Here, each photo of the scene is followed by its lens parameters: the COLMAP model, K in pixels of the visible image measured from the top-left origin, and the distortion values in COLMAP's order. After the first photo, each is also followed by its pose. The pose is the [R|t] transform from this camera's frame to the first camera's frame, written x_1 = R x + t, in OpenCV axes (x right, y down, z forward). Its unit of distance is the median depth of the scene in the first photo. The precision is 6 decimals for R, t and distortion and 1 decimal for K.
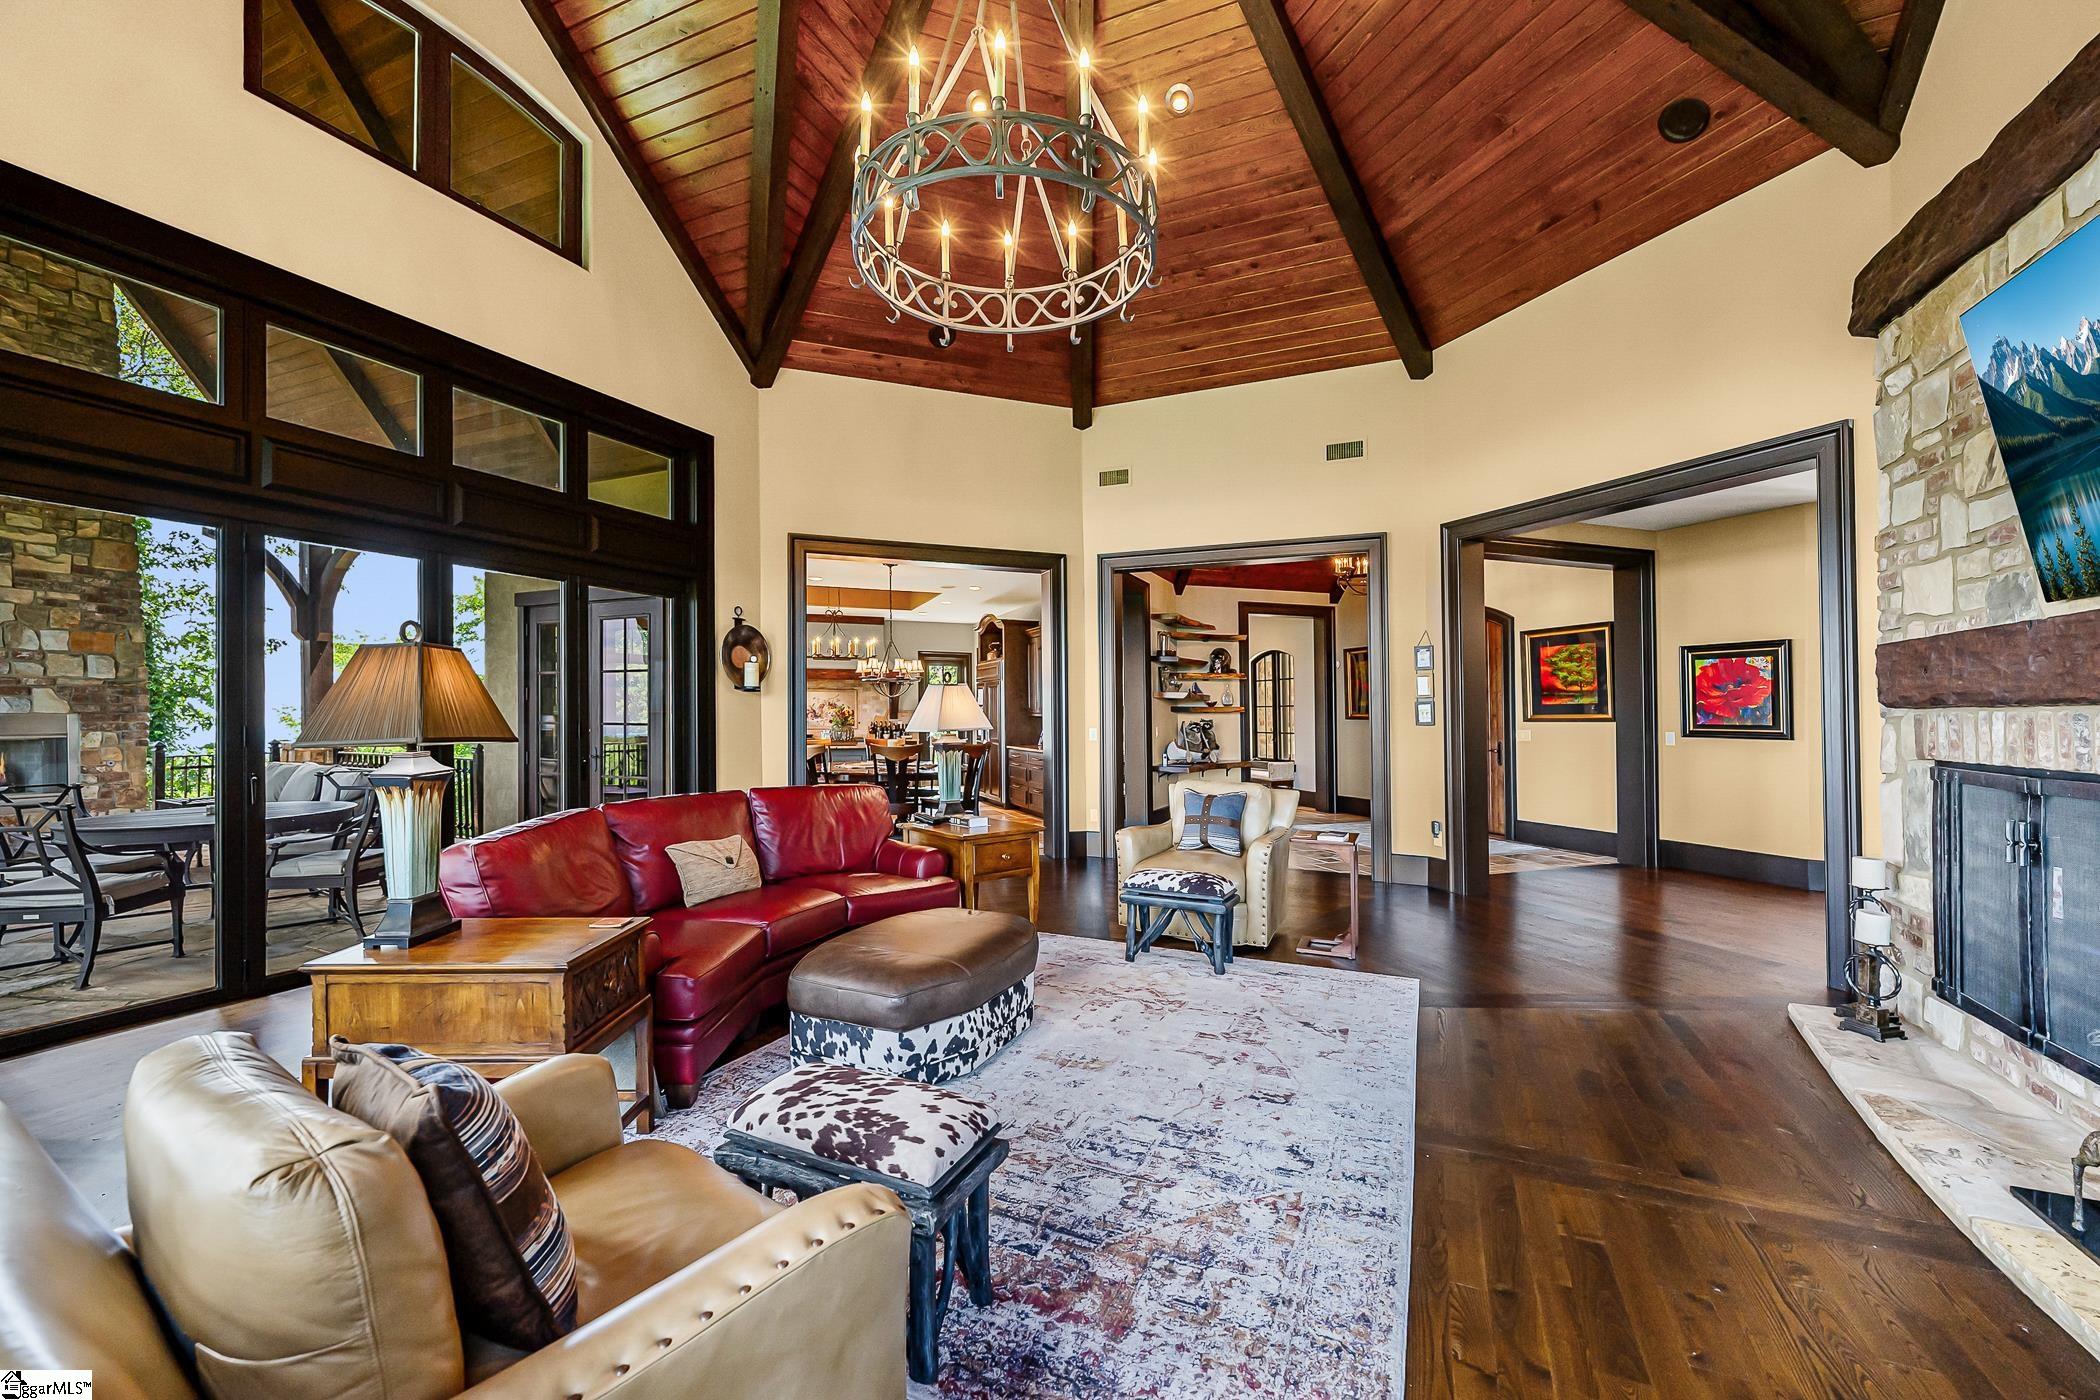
lens RADIAL K [[836.4, 0, 1039.3], [0, 836.4, 702.4], [0, 0, 1]] dist [0.000946, 0.000314]
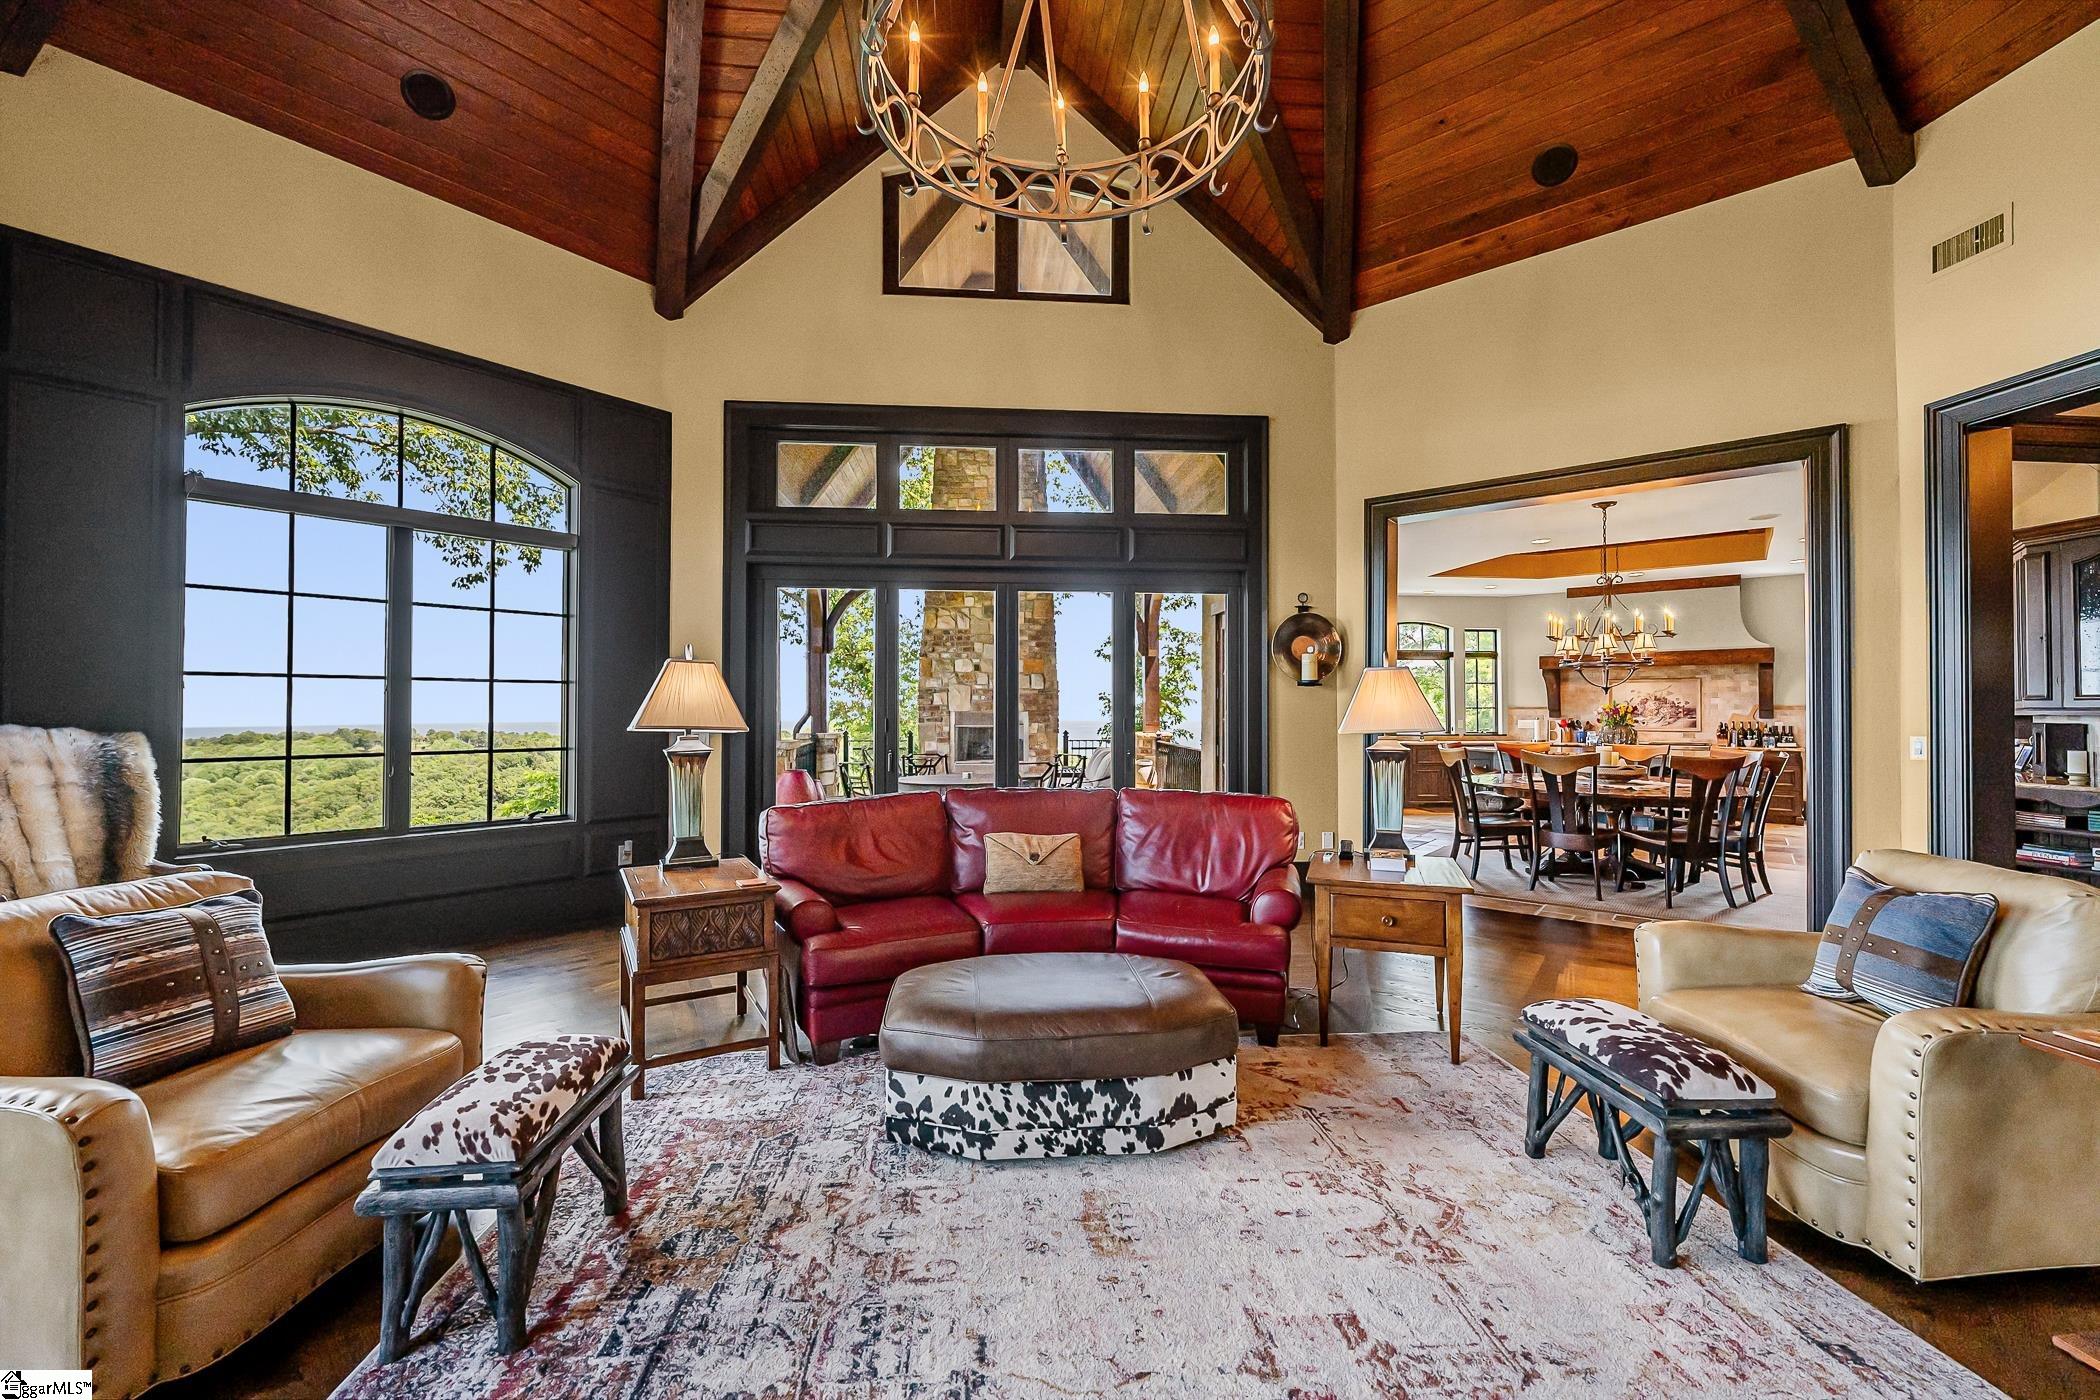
lens RADIAL K [[836.4, 0, 1049.9], [0, 836.4, 699.8], [0, 0, 1]] dist [0.000946, 0.000314]
pose [[0.494732, -0.012899, -0.868950, 0.250709], [0.011691, 0.999898, -0.008186, 0.005555], [0.868967, -0.006109, 0.494833, 0.260521]]
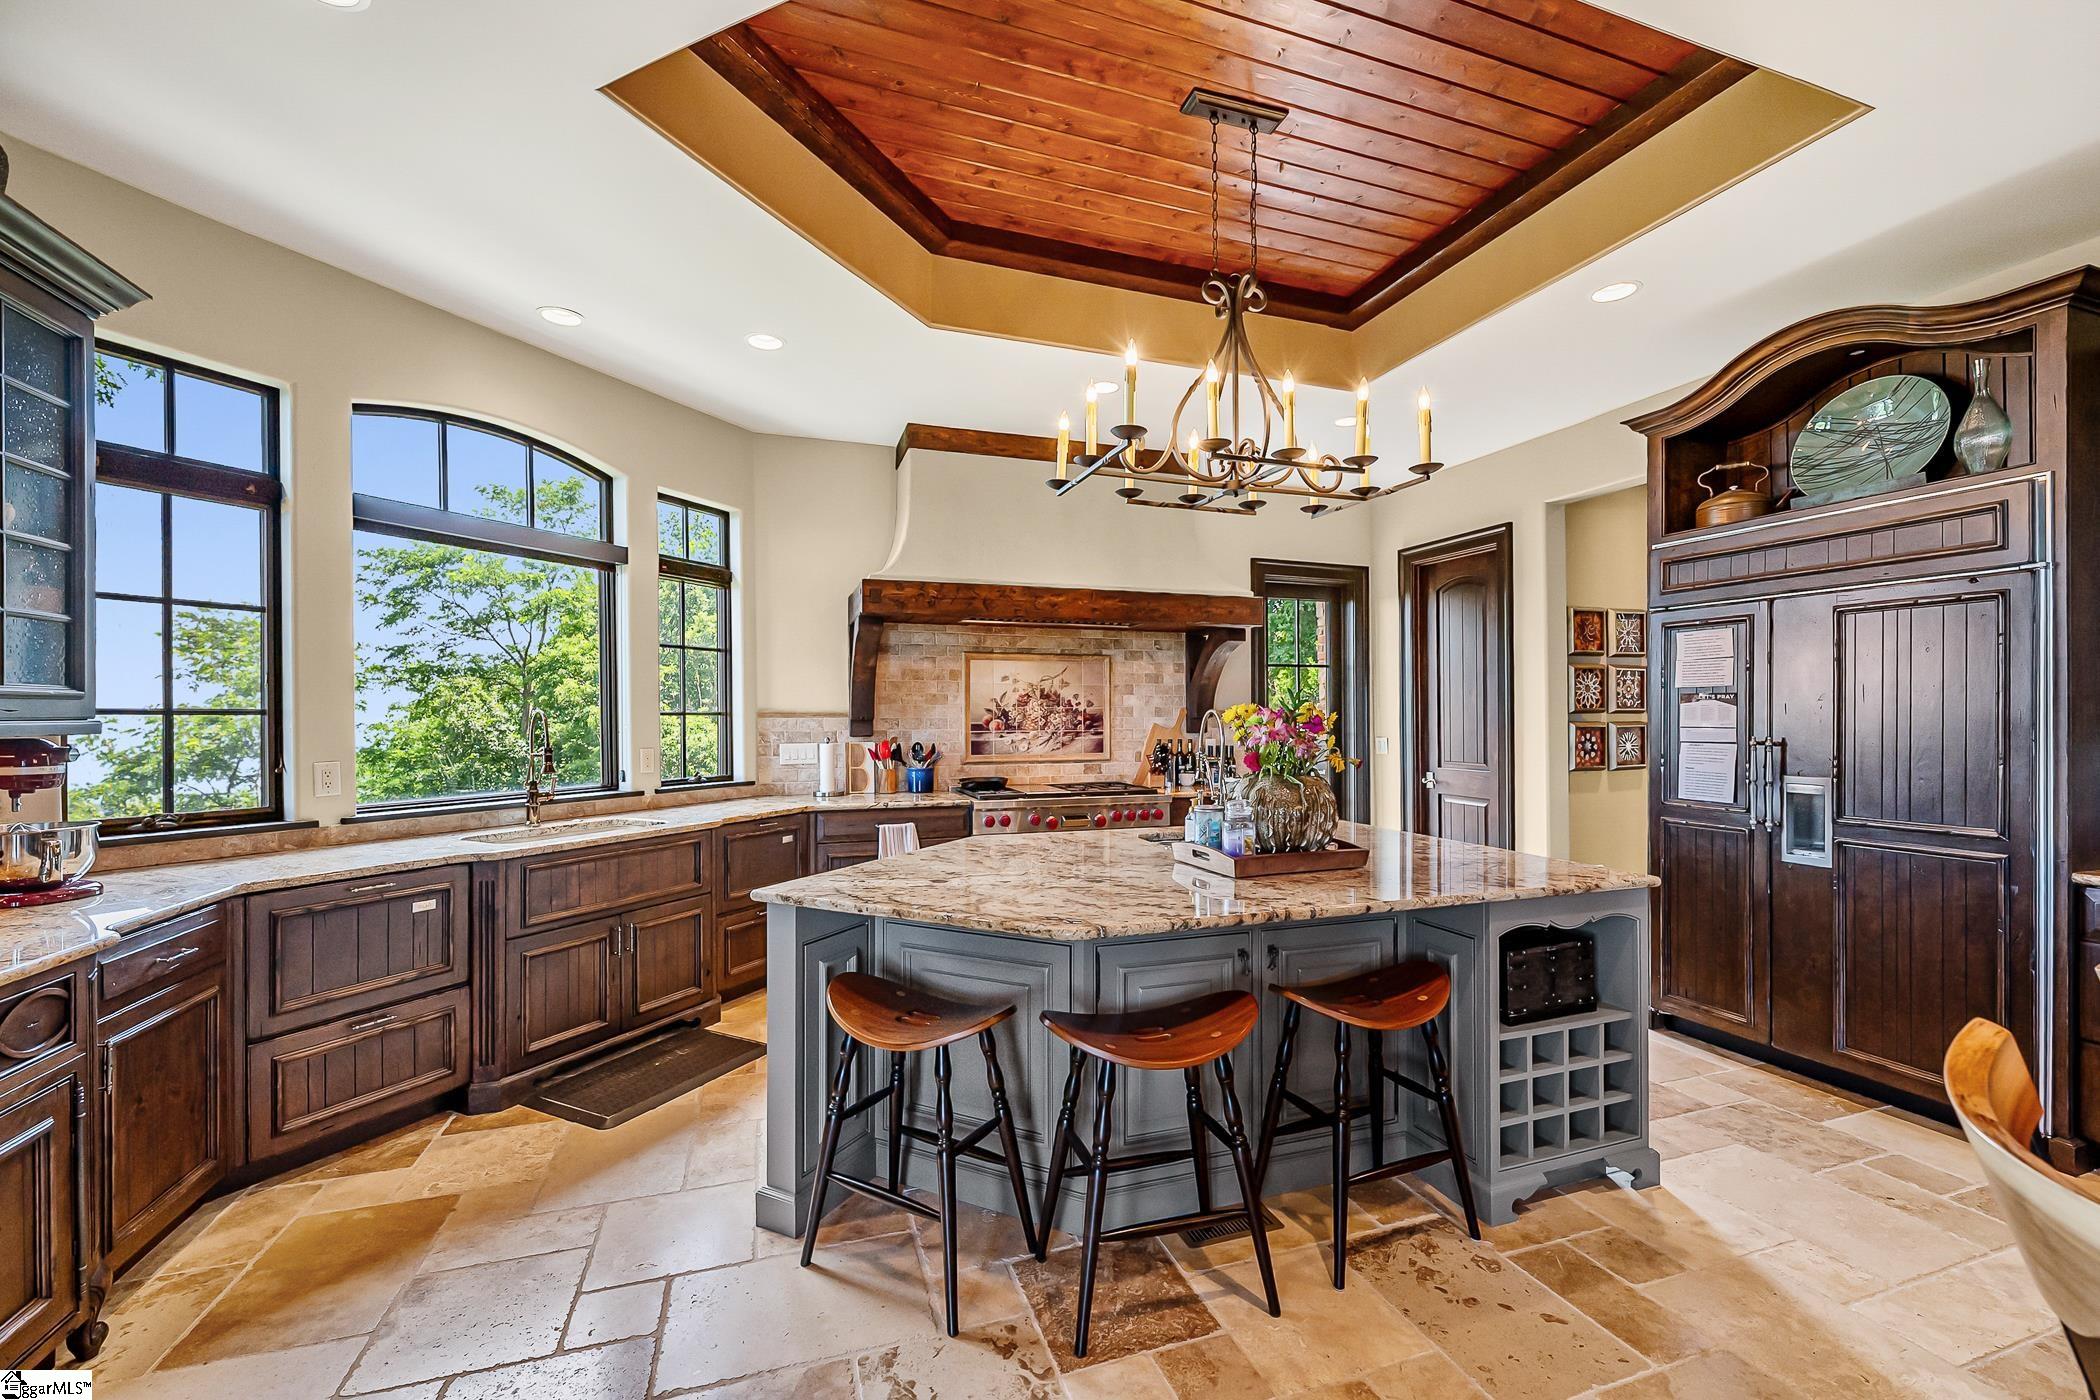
lens RADIAL K [[836.4, 0, 1048.8], [0, 836.4, 713.6], [0, 0, 1]] dist [0.000946, 0.000314]
pose [[0.999279, -0.003947, -0.037754, -0.424155], [0.004424, 0.999911, 0.012561, 0.010608], [0.037701, -0.012719, 0.999208, 1.139870]]
